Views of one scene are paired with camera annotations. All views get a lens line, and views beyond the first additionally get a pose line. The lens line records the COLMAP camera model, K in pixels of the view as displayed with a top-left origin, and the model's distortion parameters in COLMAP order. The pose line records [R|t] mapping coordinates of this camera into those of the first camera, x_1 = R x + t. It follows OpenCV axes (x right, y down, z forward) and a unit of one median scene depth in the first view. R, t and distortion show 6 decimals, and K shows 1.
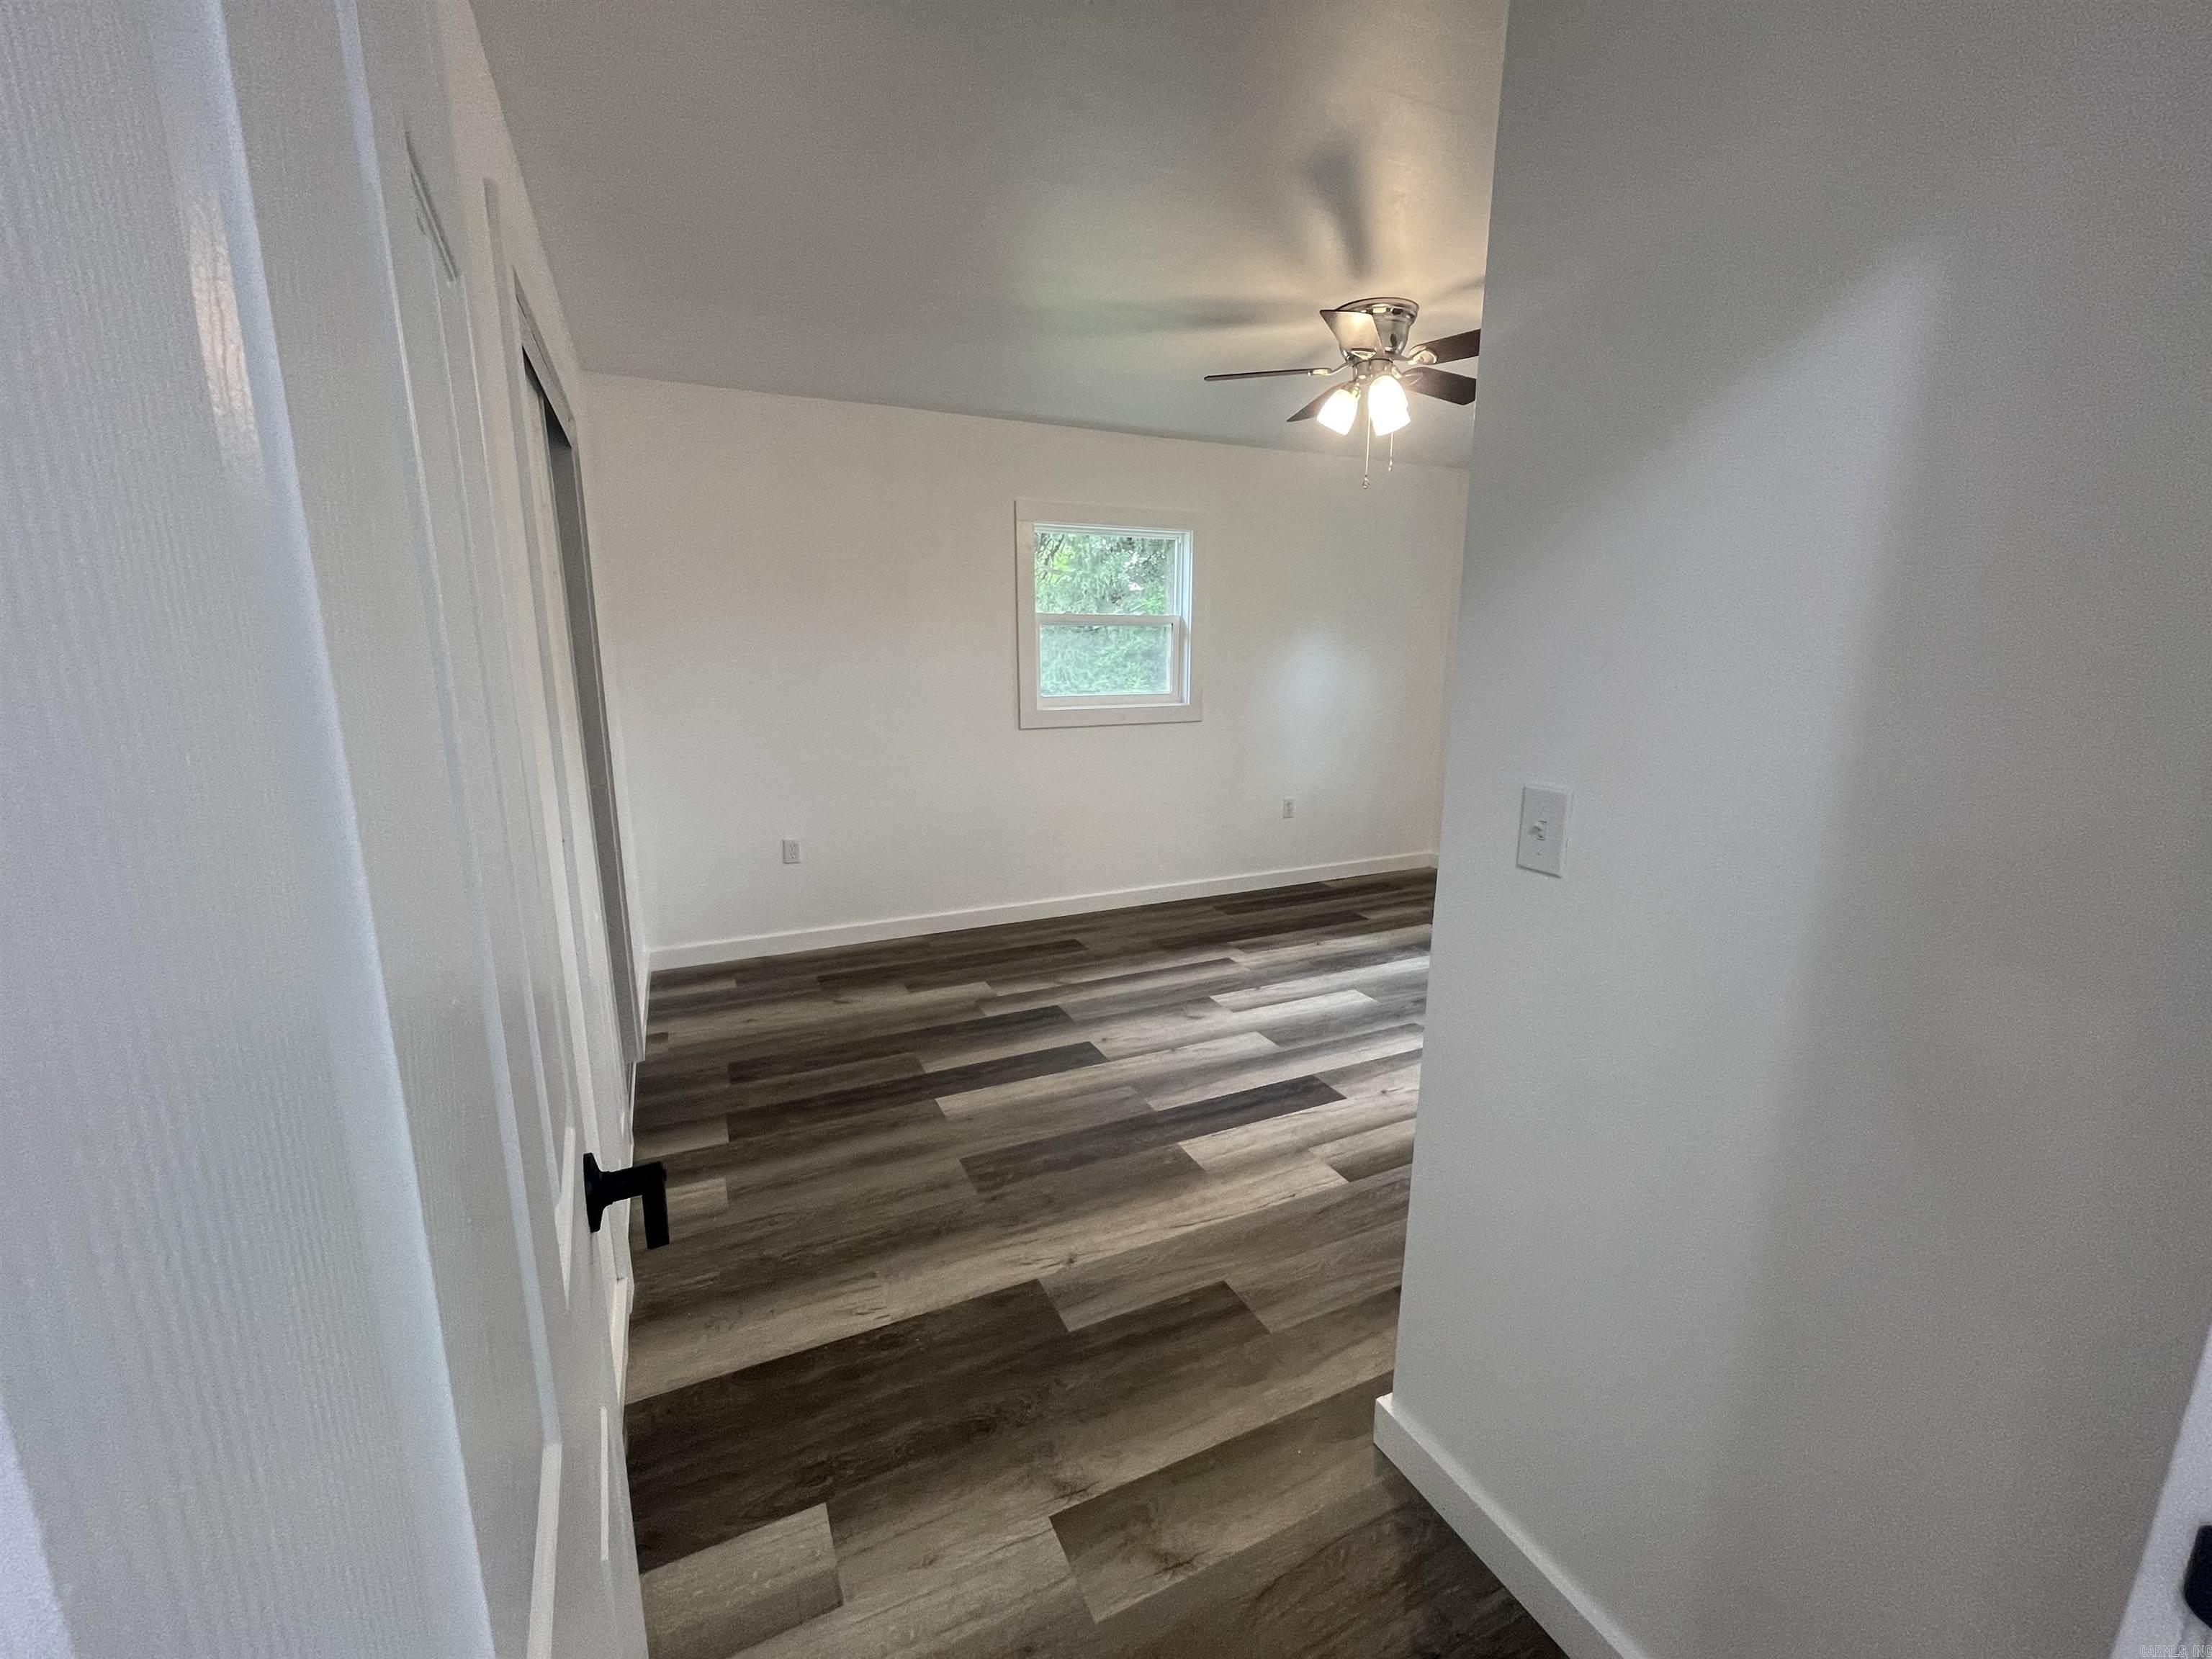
lens RADIAL K [[895.1, 0, 1083.8], [0, 895.1, 834.5], [0, 0, 1]] dist [-0.001174, 0.000671]
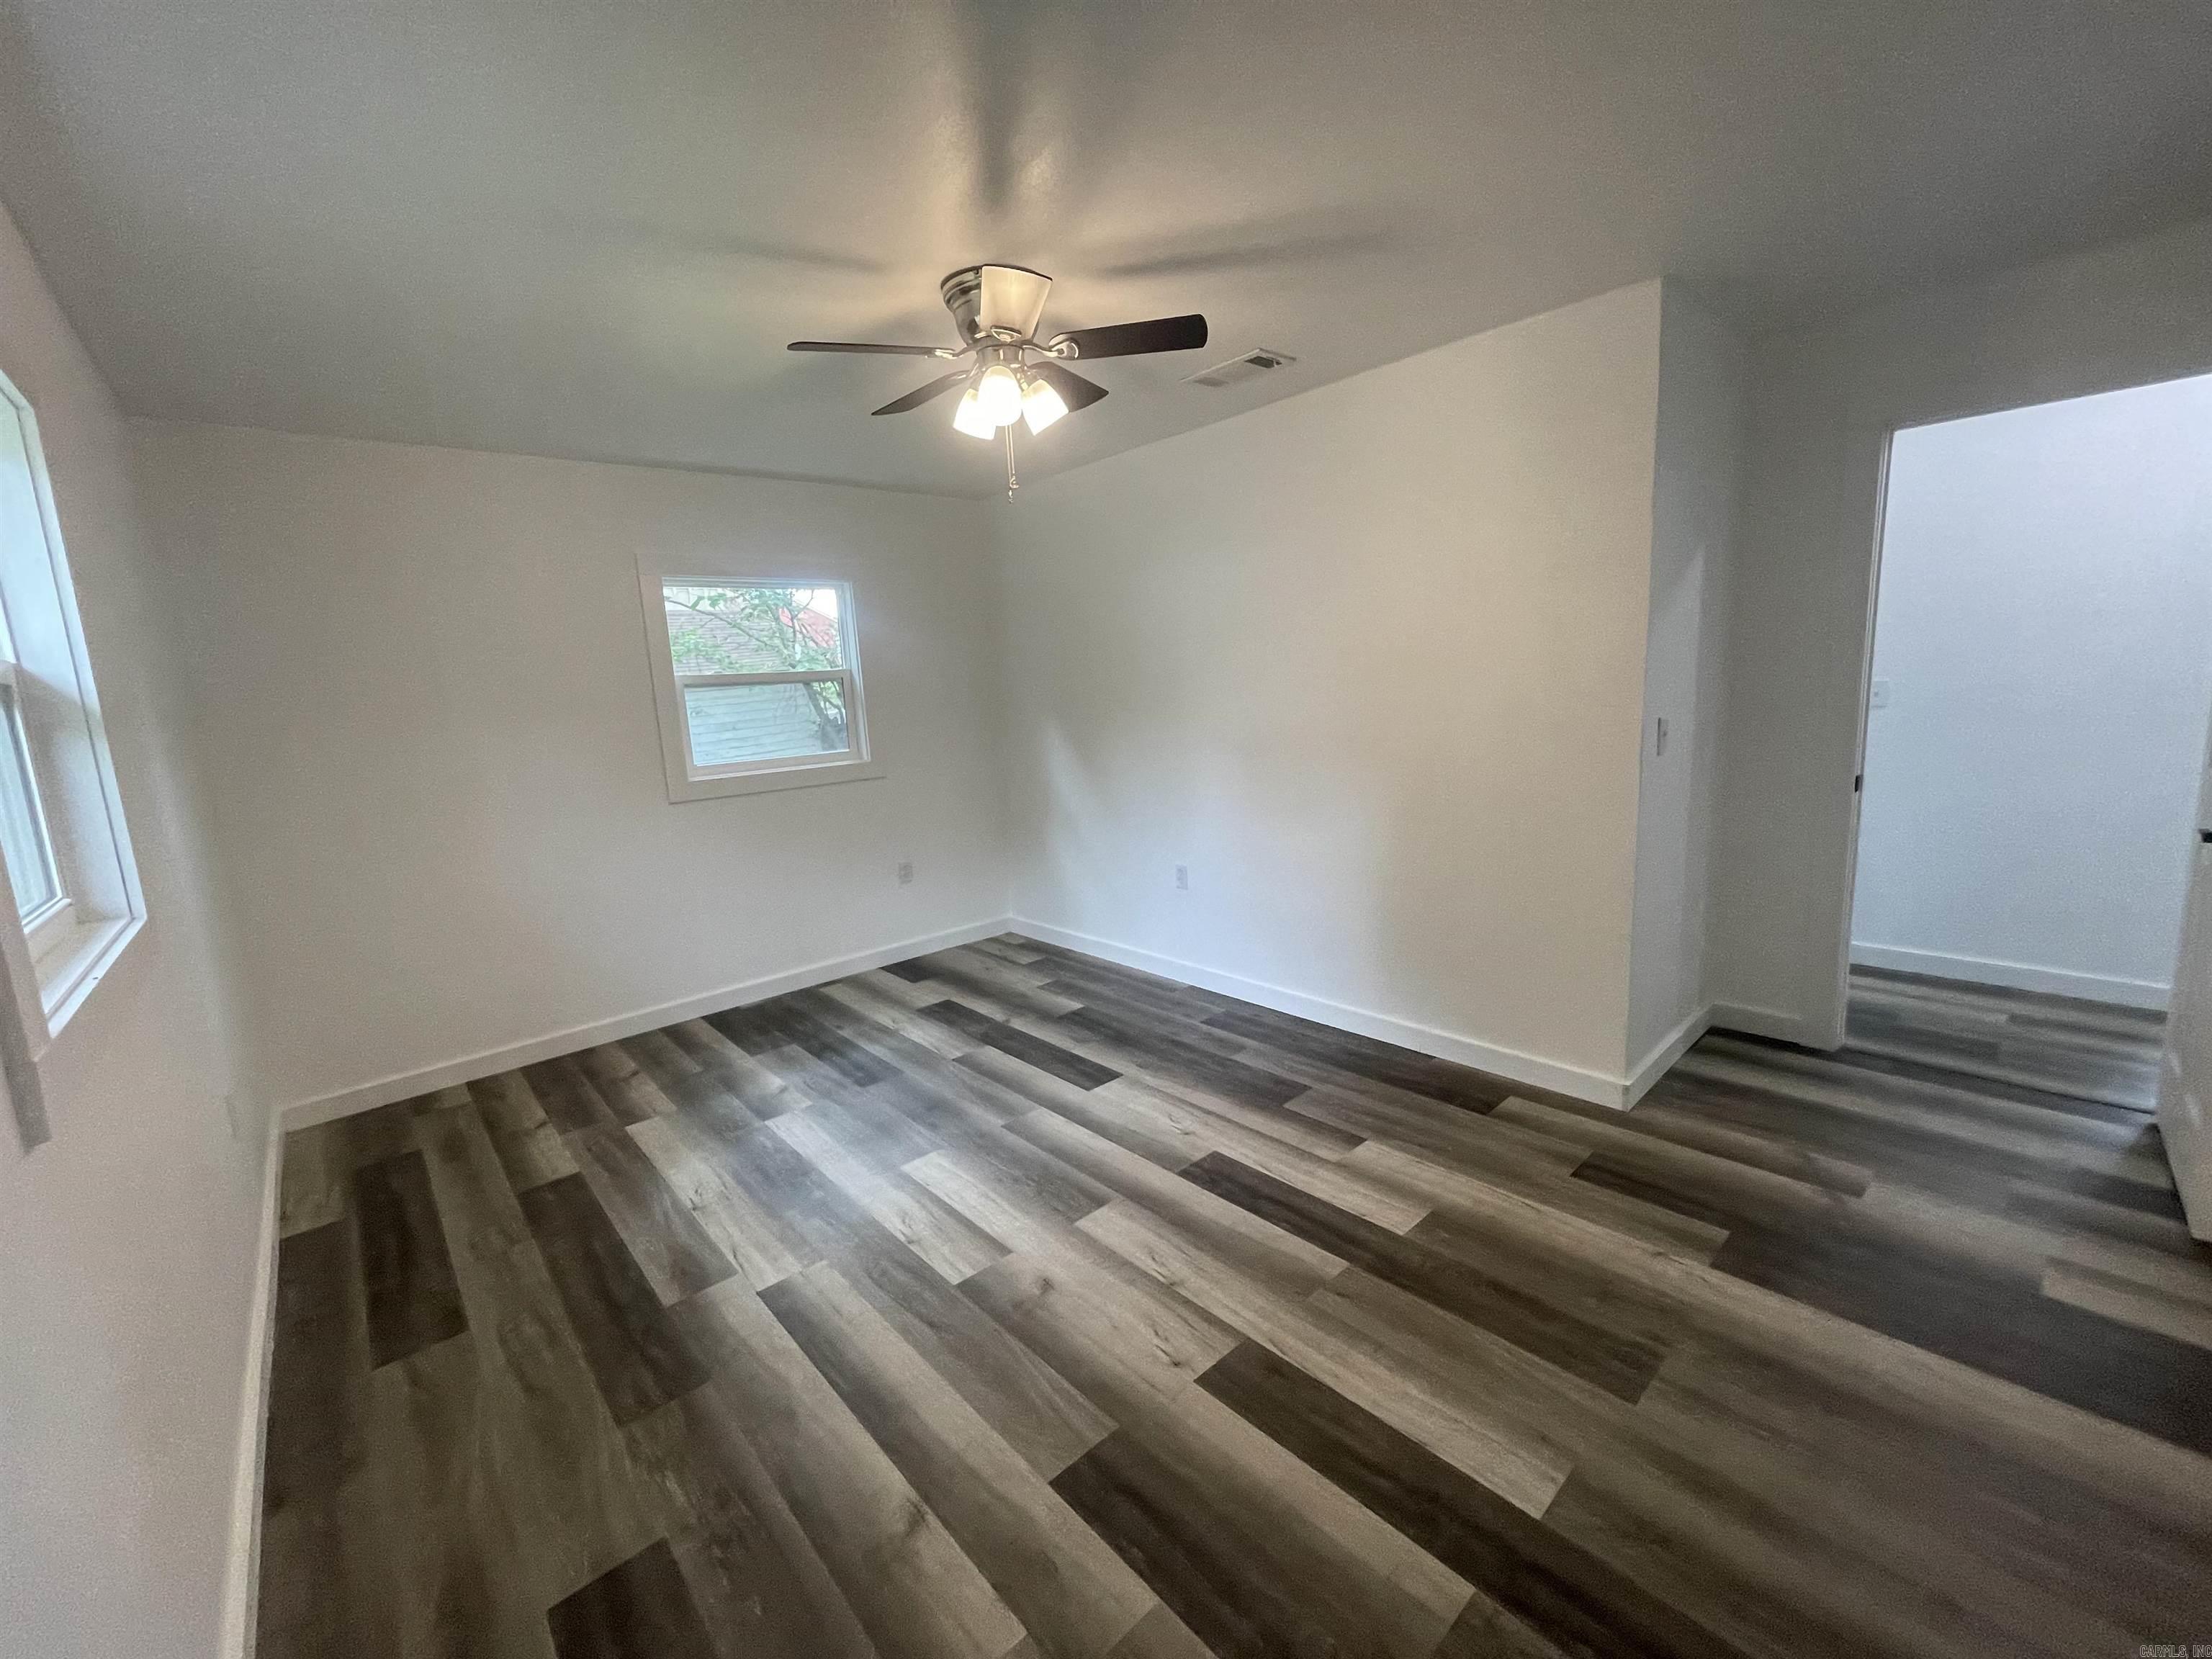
lens RADIAL K [[895.1, 0, 1117.4], [0, 895.1, 819.8], [0, 0, 1]] dist [-0.001174, 0.000671]
pose [[-0.304665, -0.125345, 0.944176, -0.435699], [0.252721, 0.945132, 0.207019, -0.216582], [-0.918320, 0.301685, -0.256272, 1.004754]]
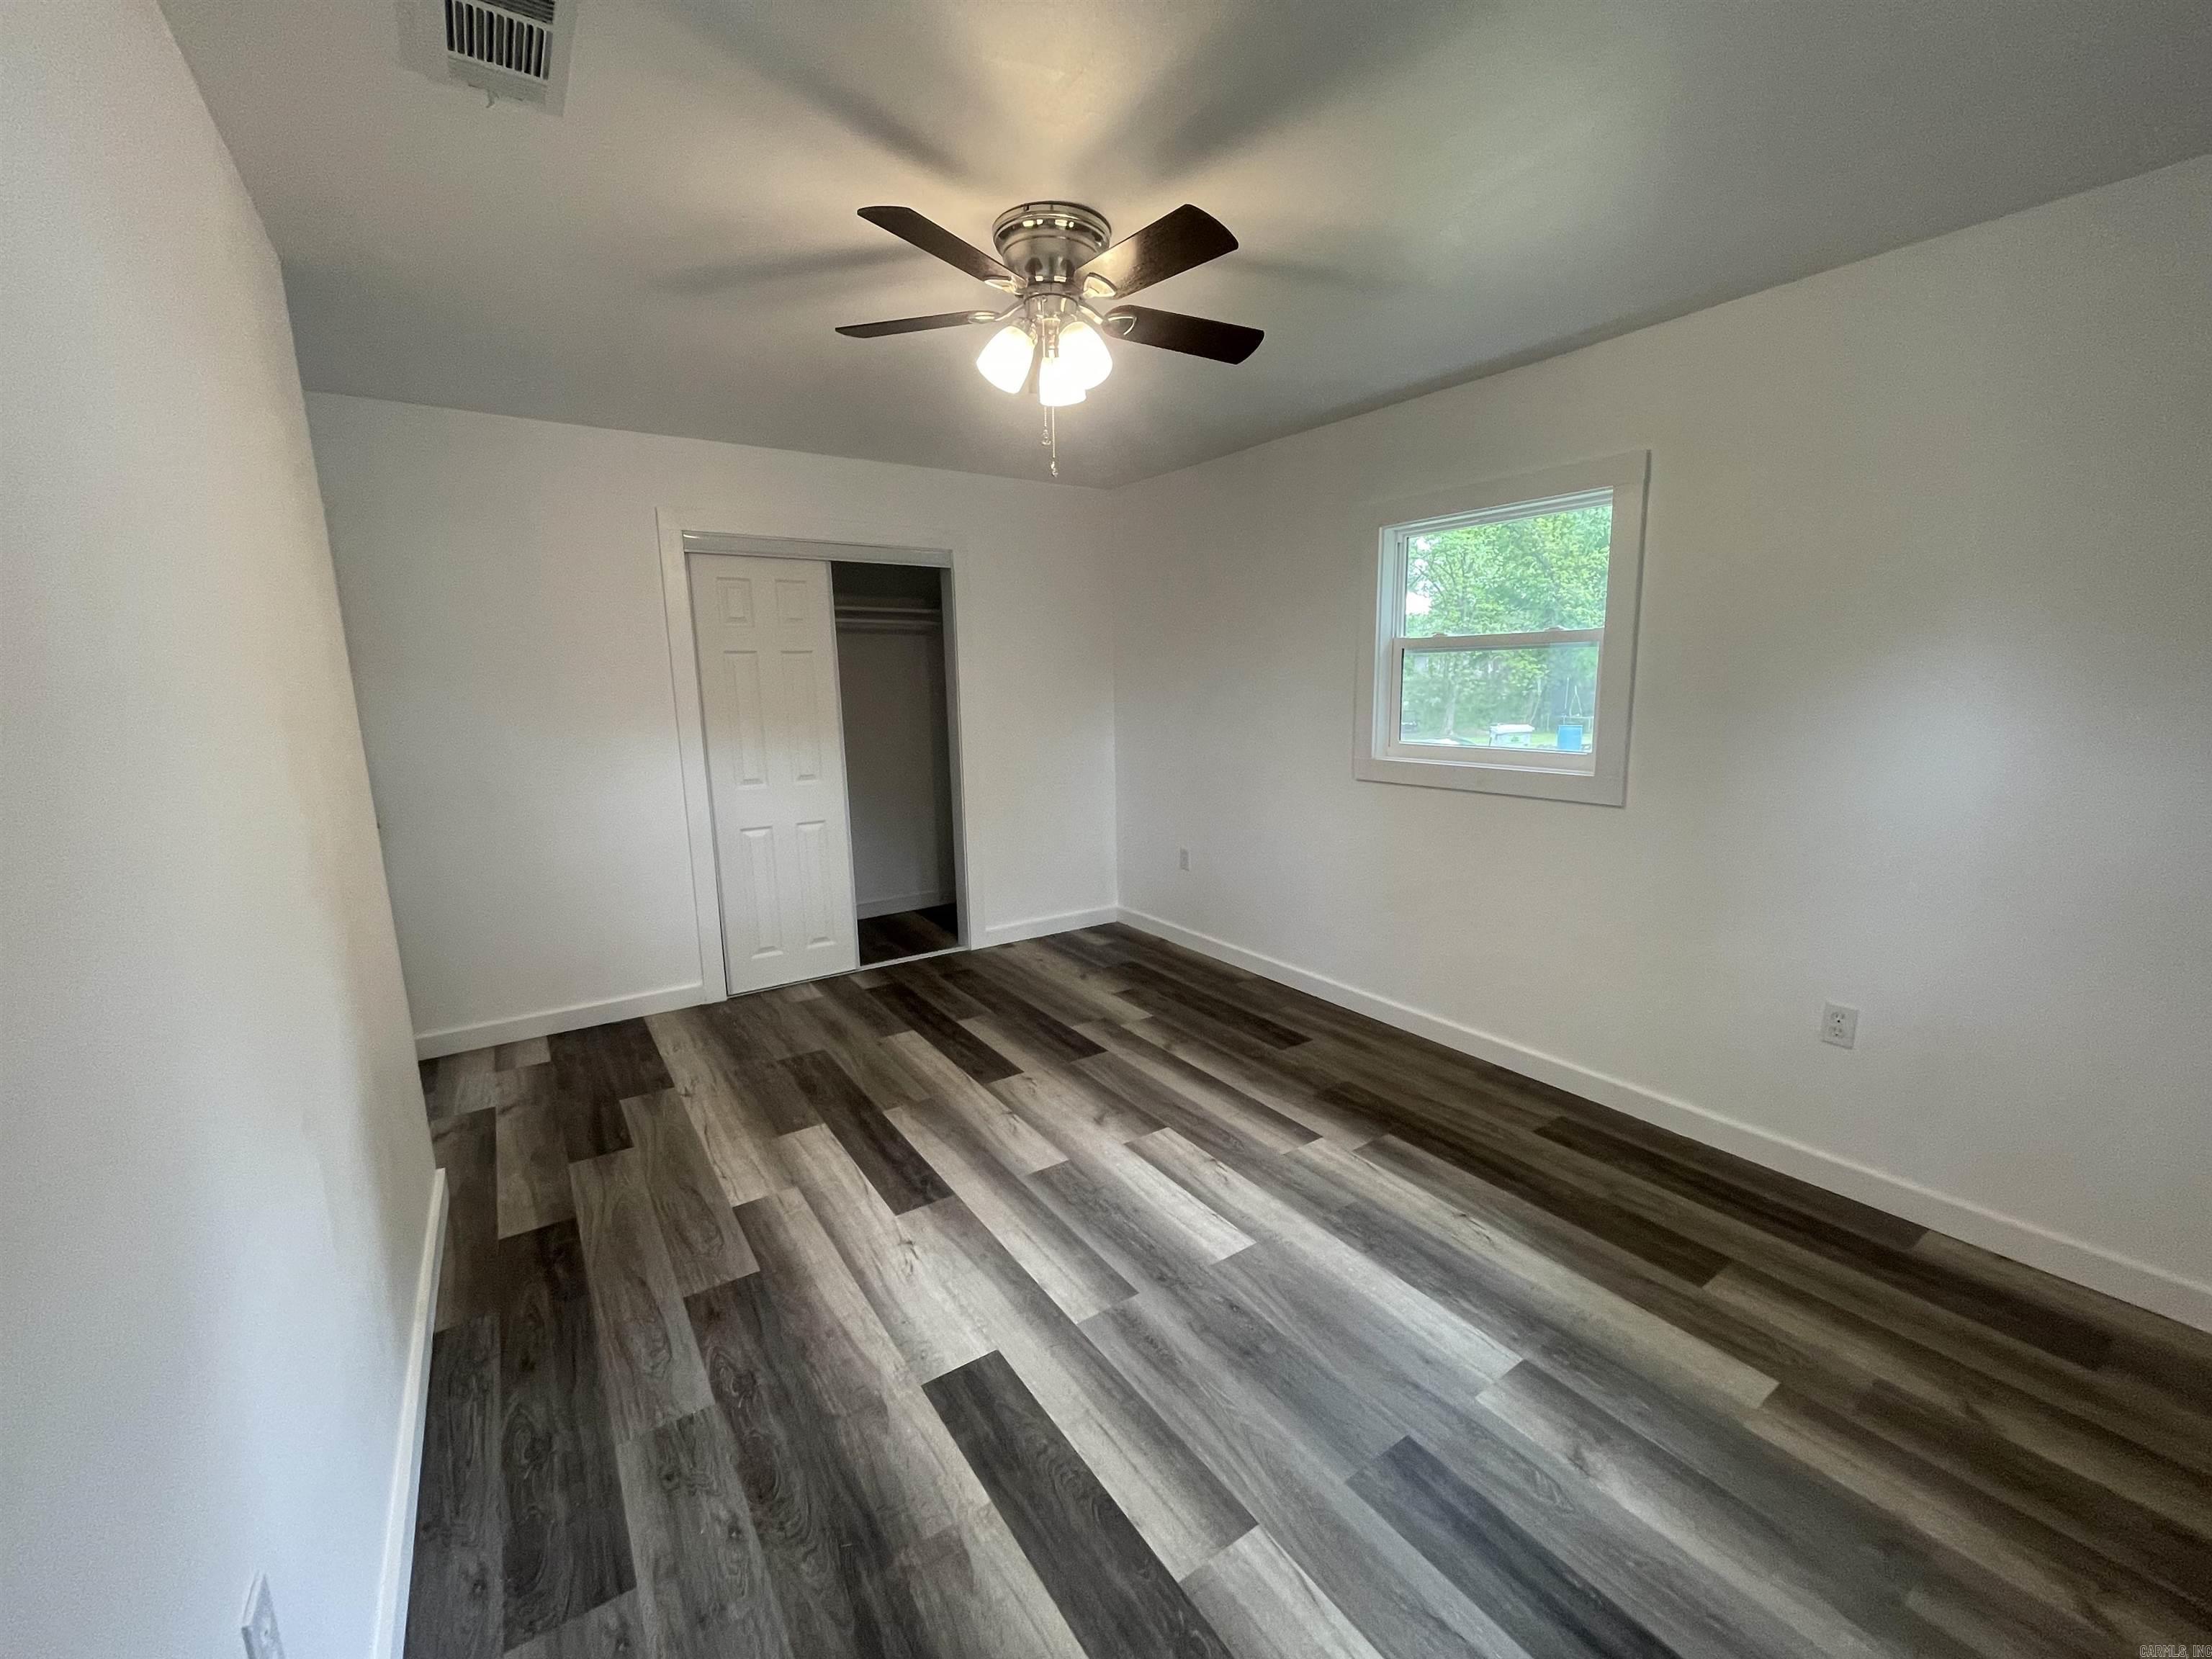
lens RADIAL K [[895.1, 0, 1101.3], [0, 895.1, 836.8], [0, 0, 1]] dist [-0.001174, 0.000671]
pose [[0.162397, 0.174166, -0.971233, 0.890598], [-0.187943, 0.971739, 0.142831, -0.176282], [0.968661, 0.159341, 0.190541, 0.788223]]
